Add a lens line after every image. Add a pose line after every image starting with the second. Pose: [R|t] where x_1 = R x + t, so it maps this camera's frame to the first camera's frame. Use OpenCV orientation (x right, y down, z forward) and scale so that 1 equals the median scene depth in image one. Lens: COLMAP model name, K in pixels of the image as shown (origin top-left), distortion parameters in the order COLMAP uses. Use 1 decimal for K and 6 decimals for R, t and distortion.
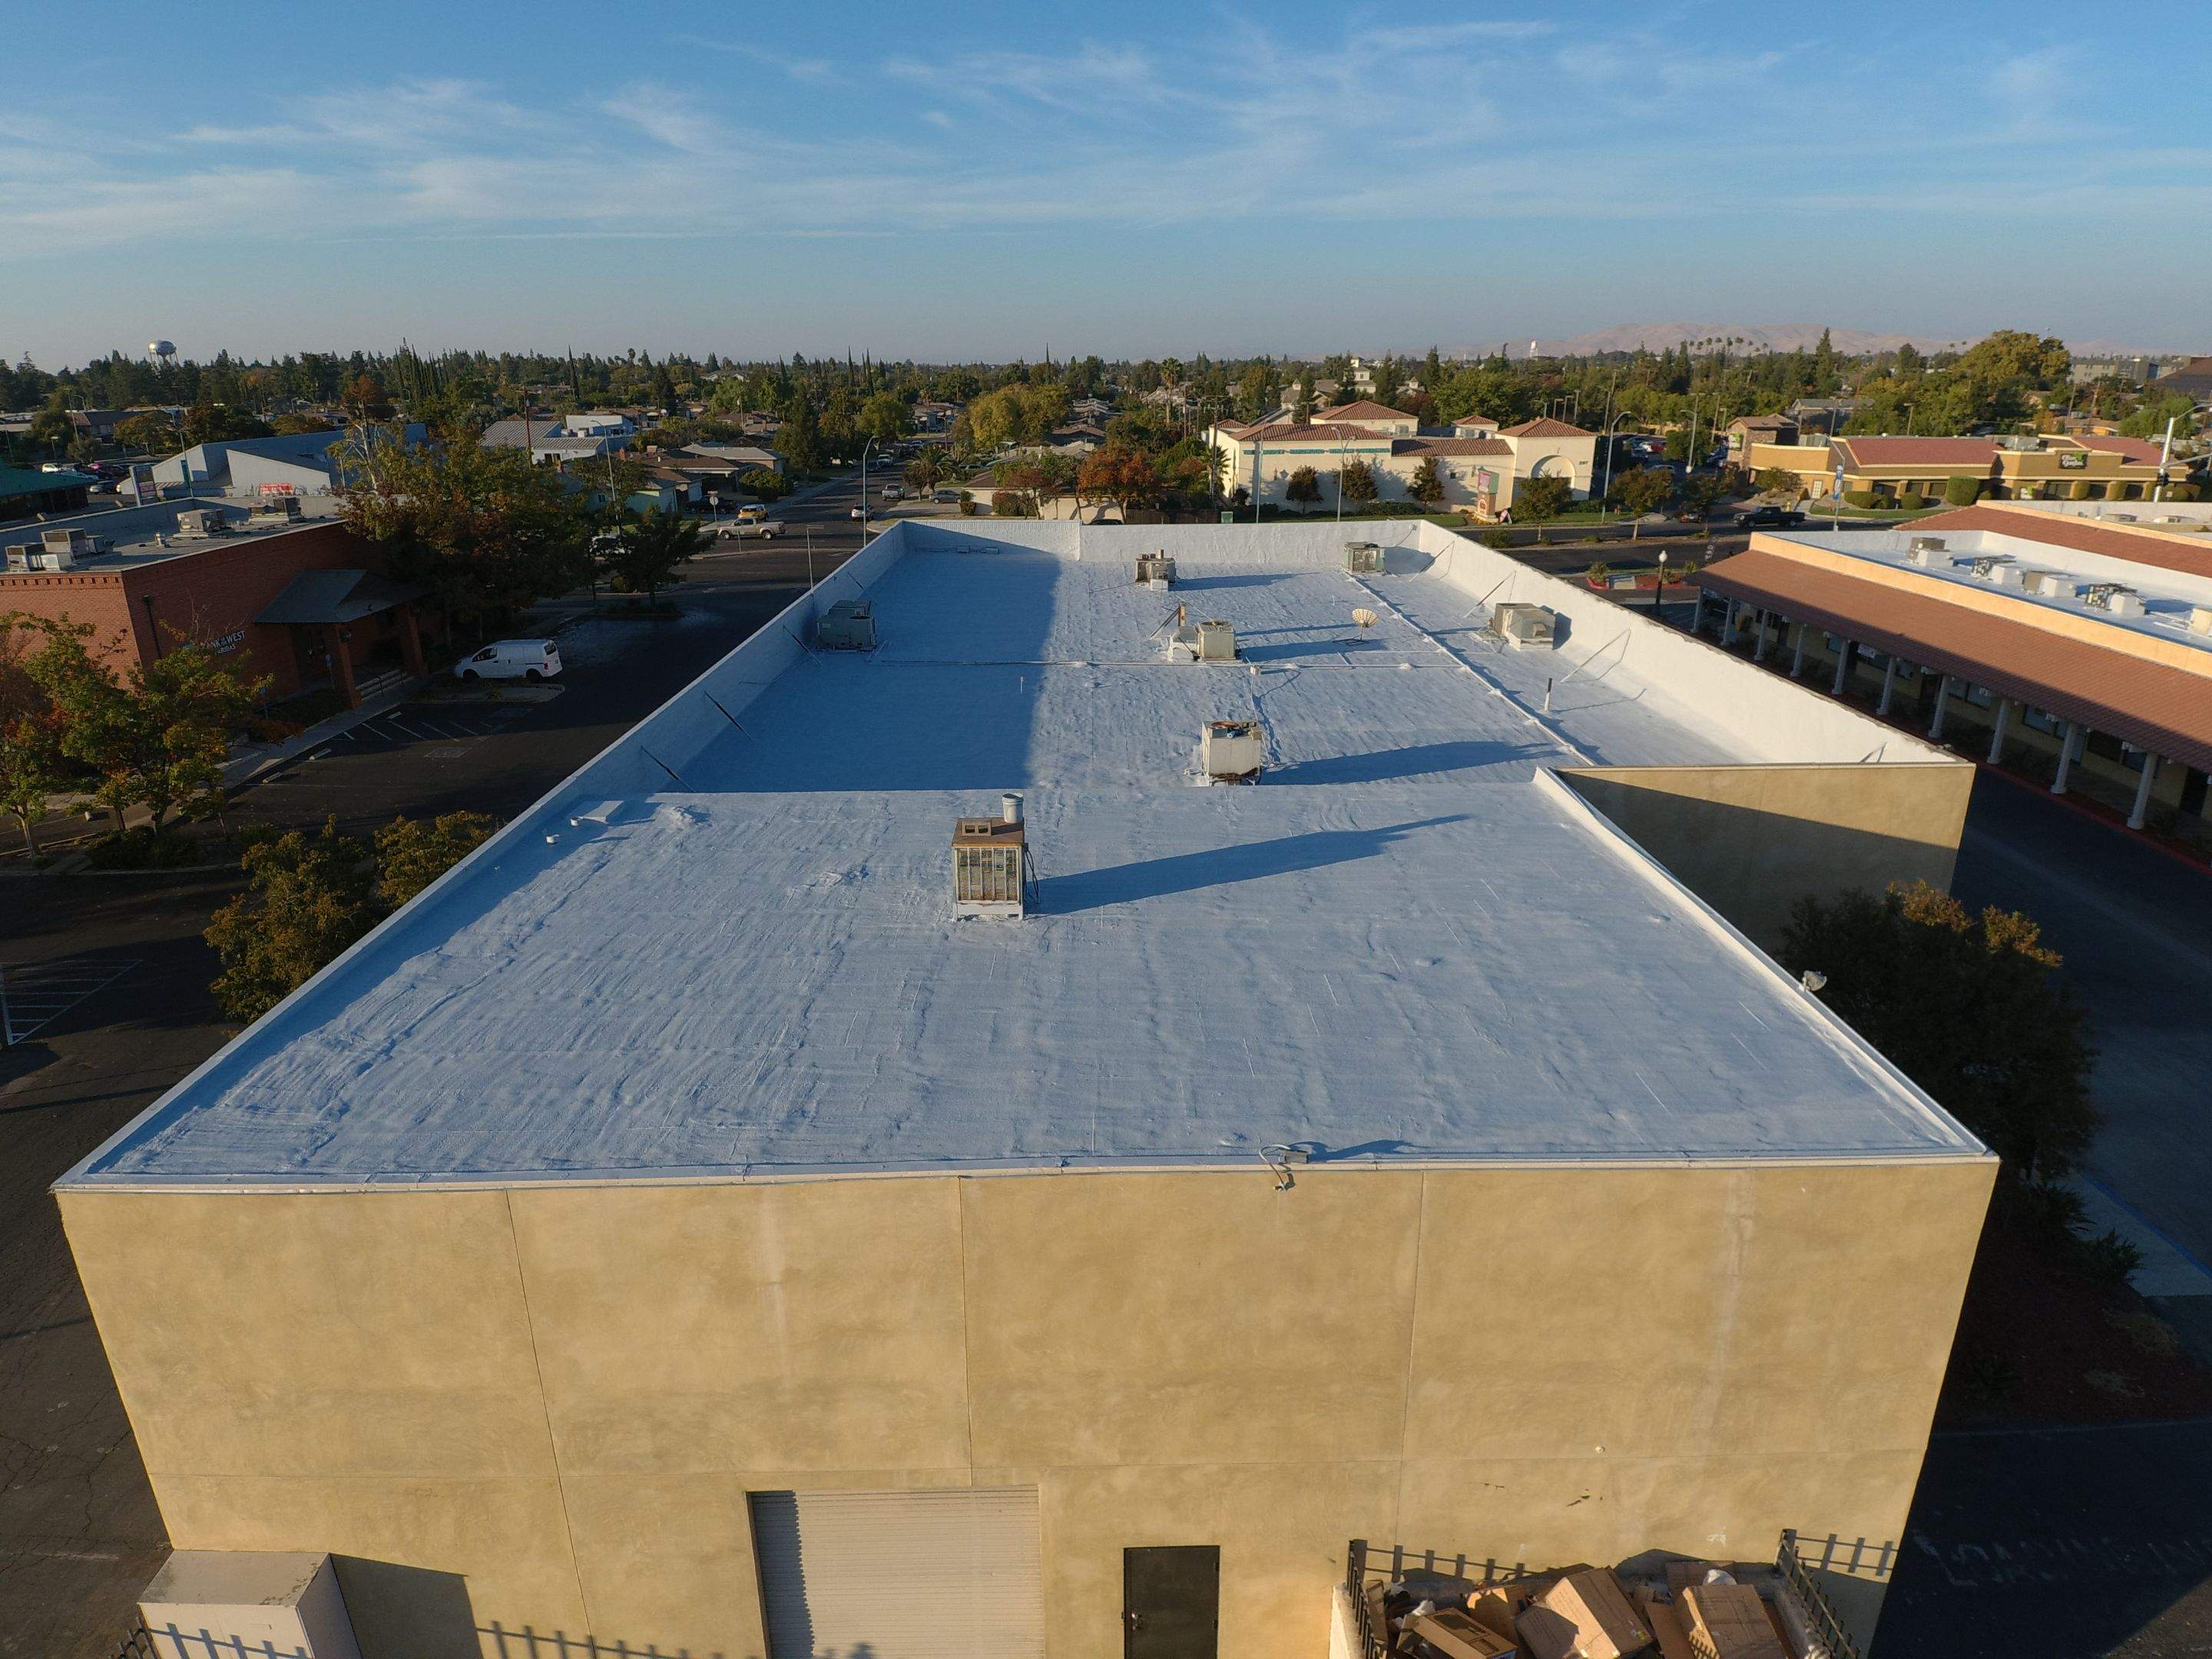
lens RADIAL K [[1317.0, 0, 1115.8], [0, 1317.0, 835.3], [0, 0, 1]] dist [0.092402, -0.122595]
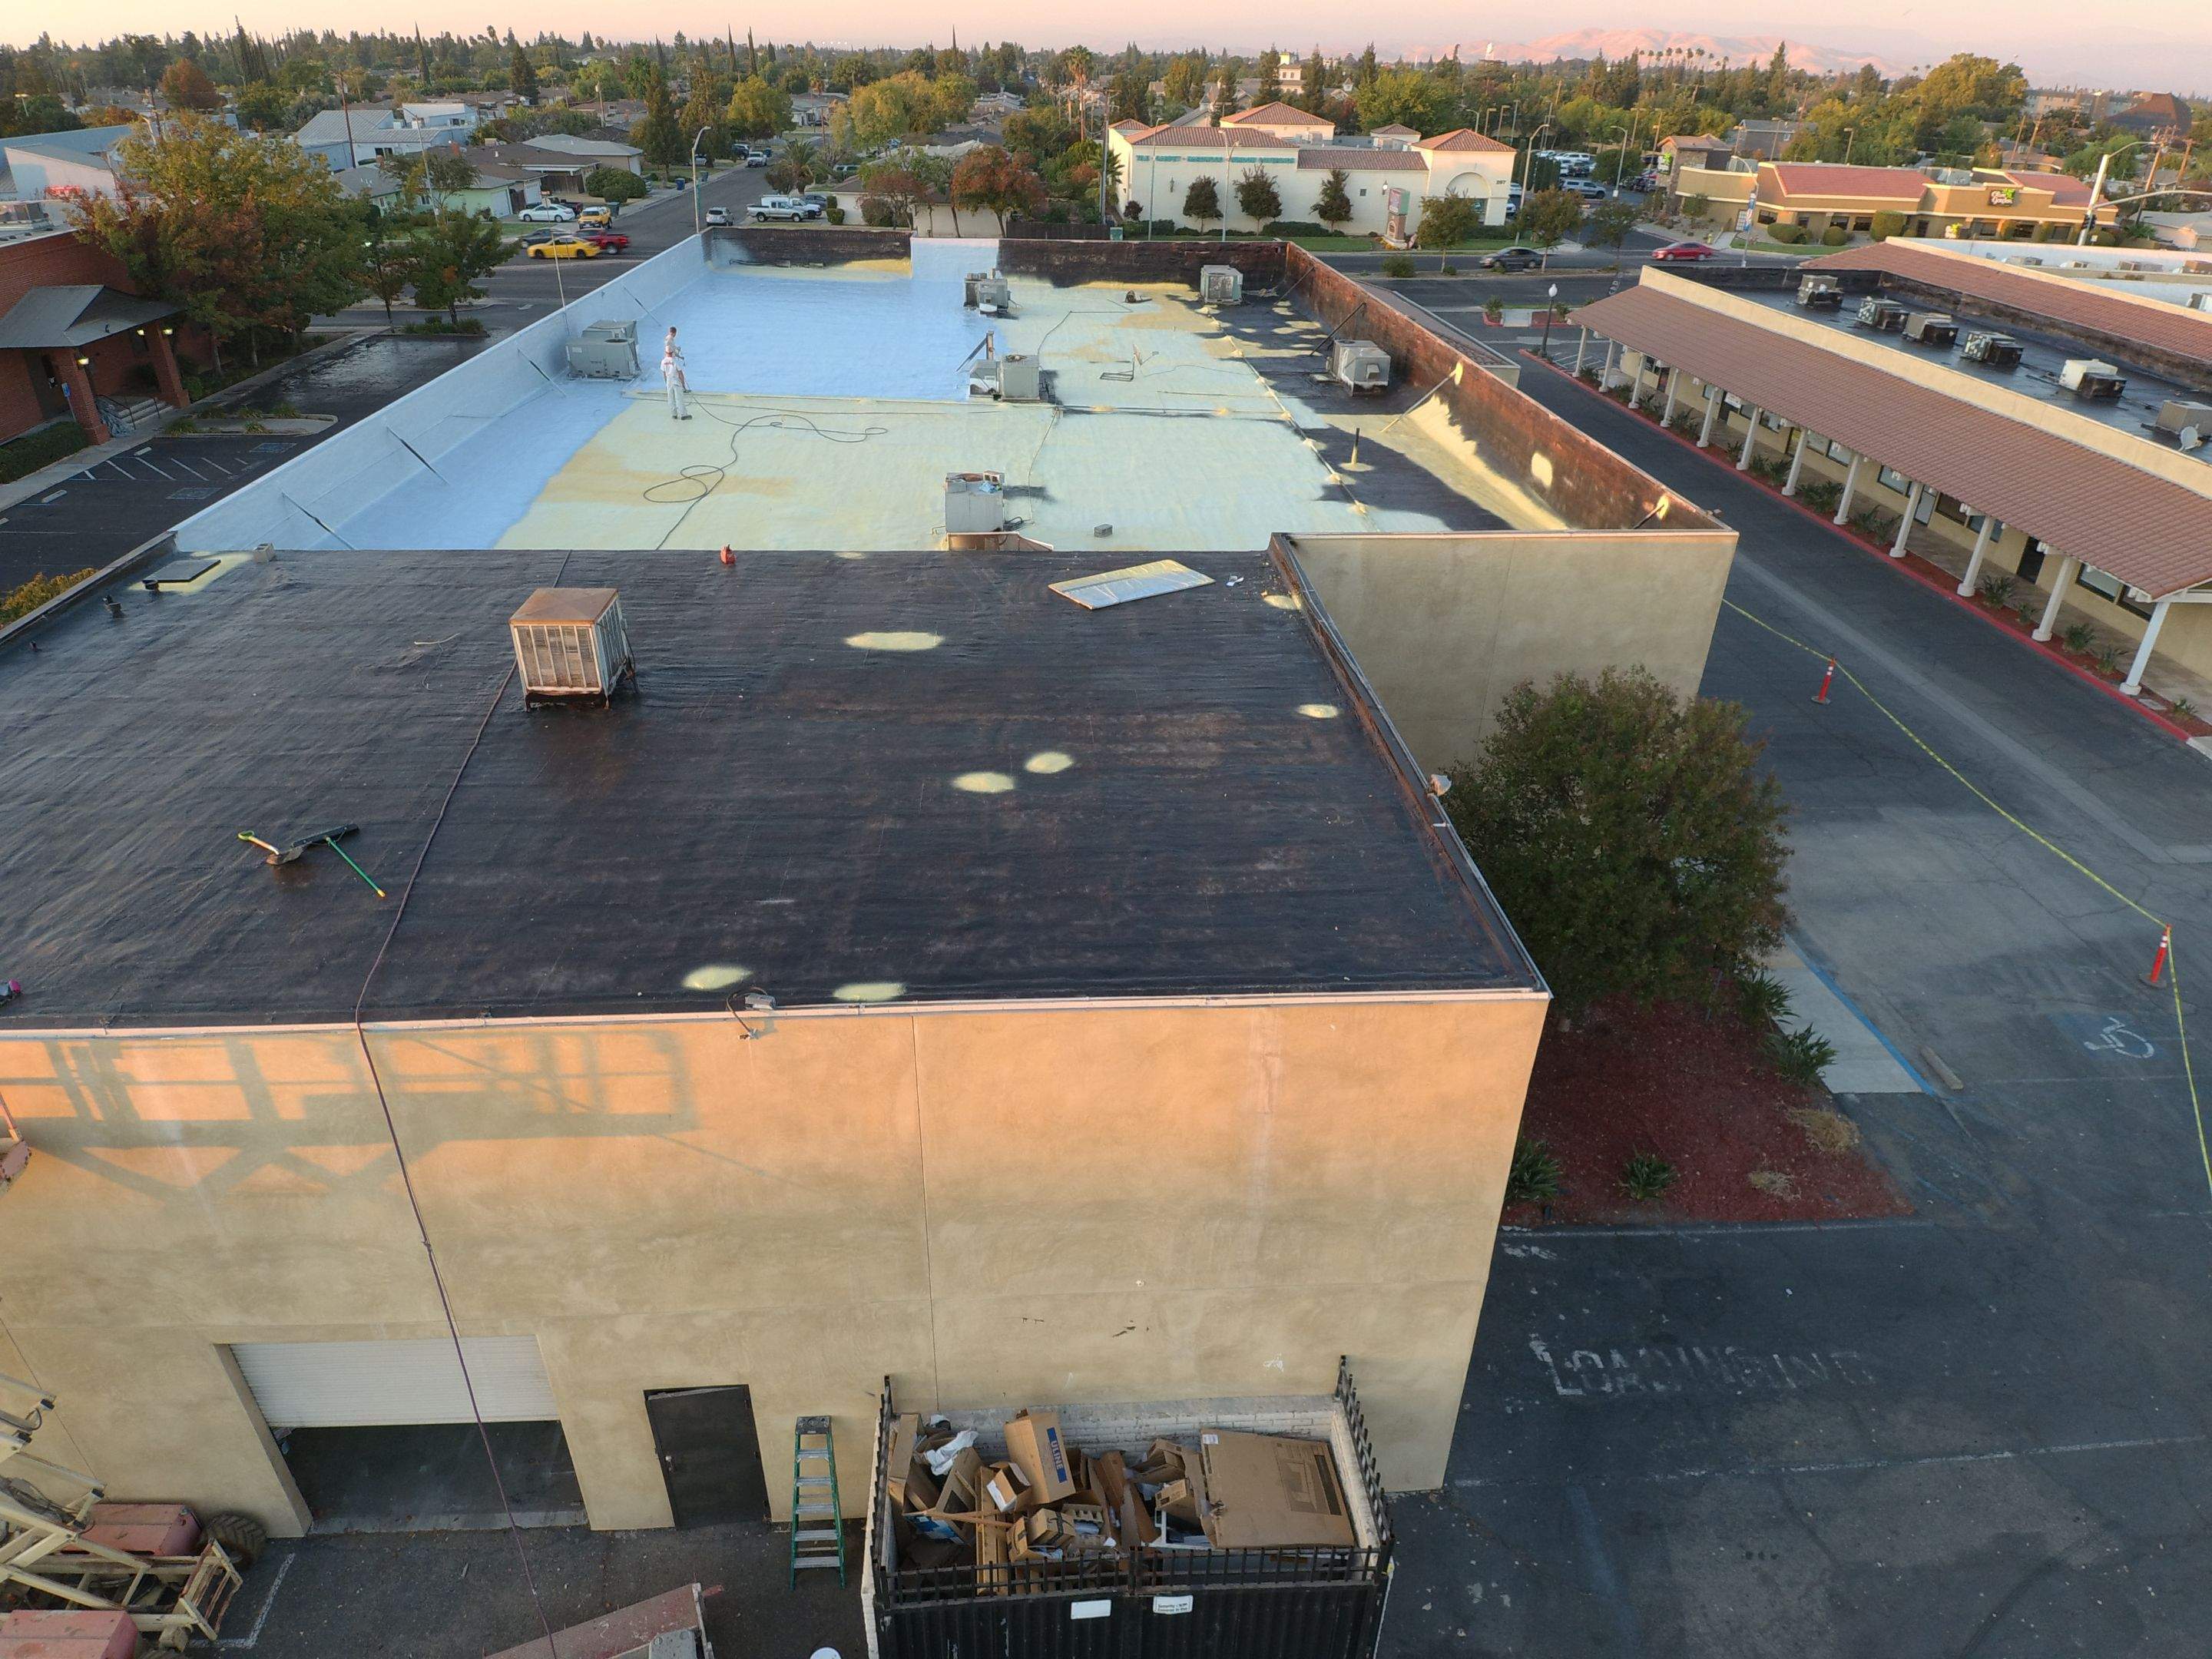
lens RADIAL K [[1317.0, 0, 1115.8], [0, 1317.0, 835.3], [0, 0, 1]] dist [0.092402, -0.122595]
pose [[0.998564, -0.001430, 0.053561, 0.192280], [-0.008542, 0.982609, 0.185488, -0.018018], [-0.052895, -0.185679, 0.981186, 0.089326]]
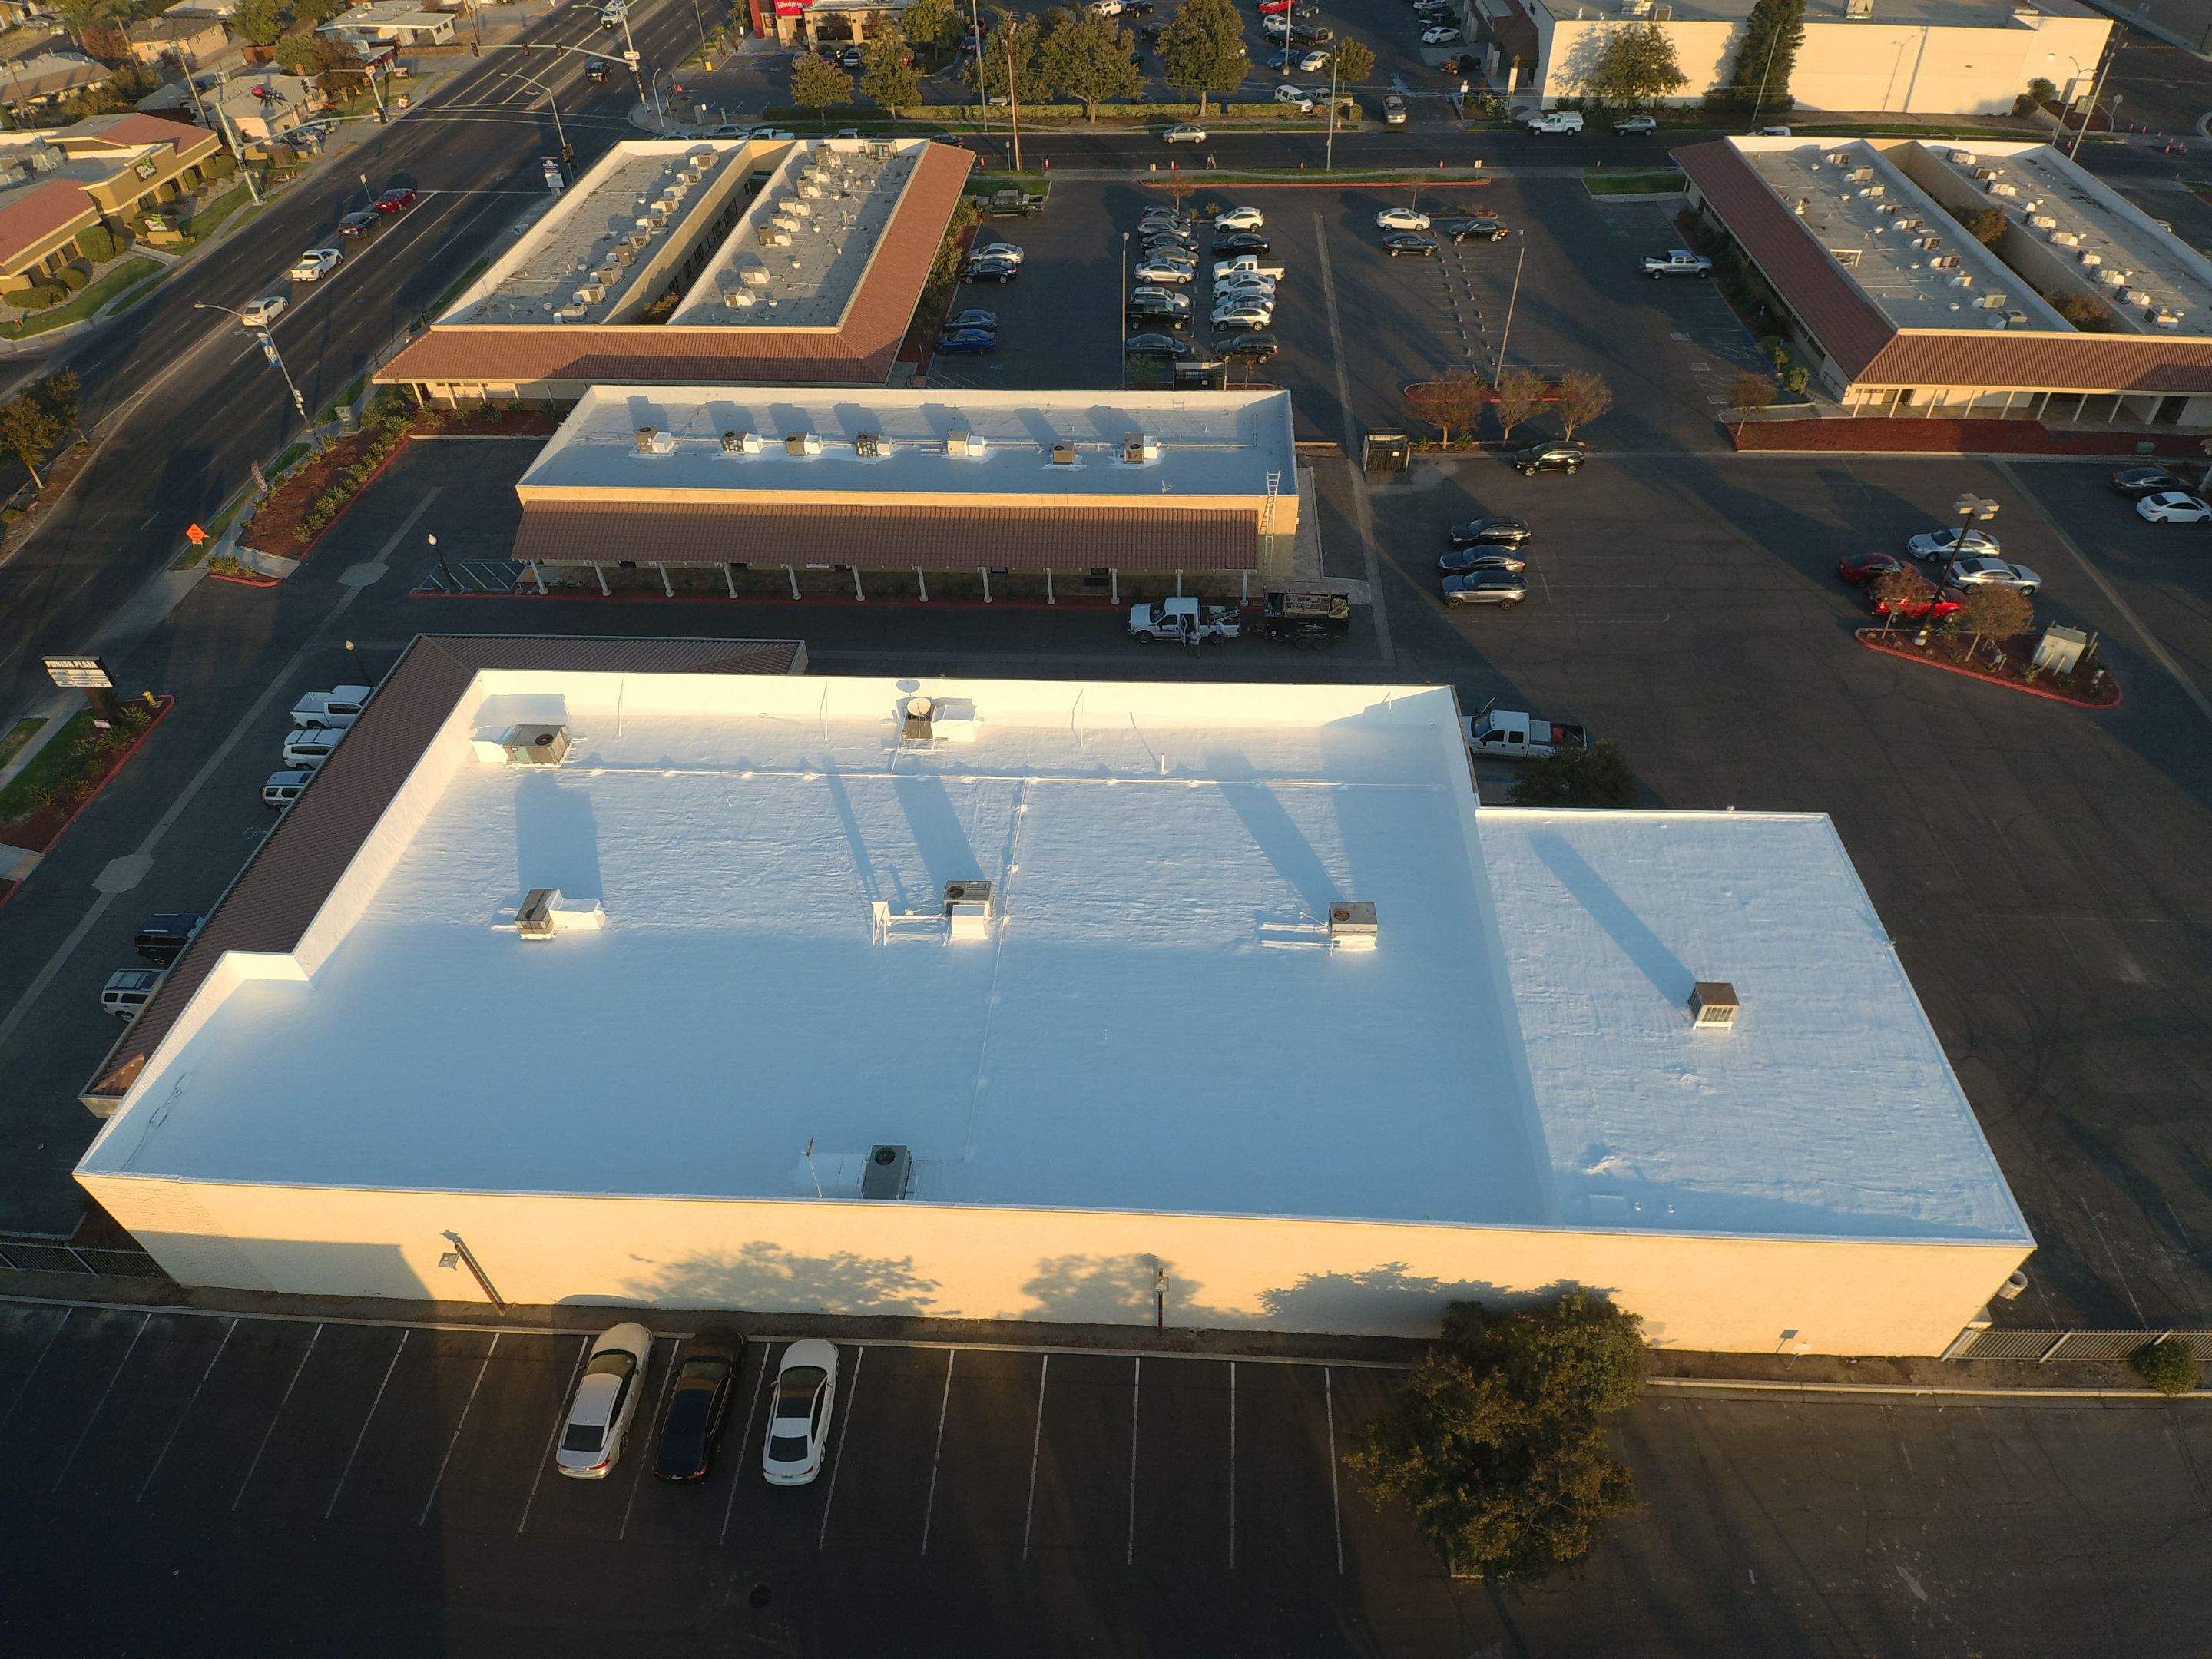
lens RADIAL K [[1317.0, 0, 1115.8], [0, 1317.0, 835.3], [0, 0, 1]] dist [0.092402, -0.122595]
pose [[0.065089, -0.681080, 0.729310, -1.502724], [0.341332, 0.701970, 0.625085, -1.804472], [-0.937686, 0.208250, 0.278165, 1.136983]]
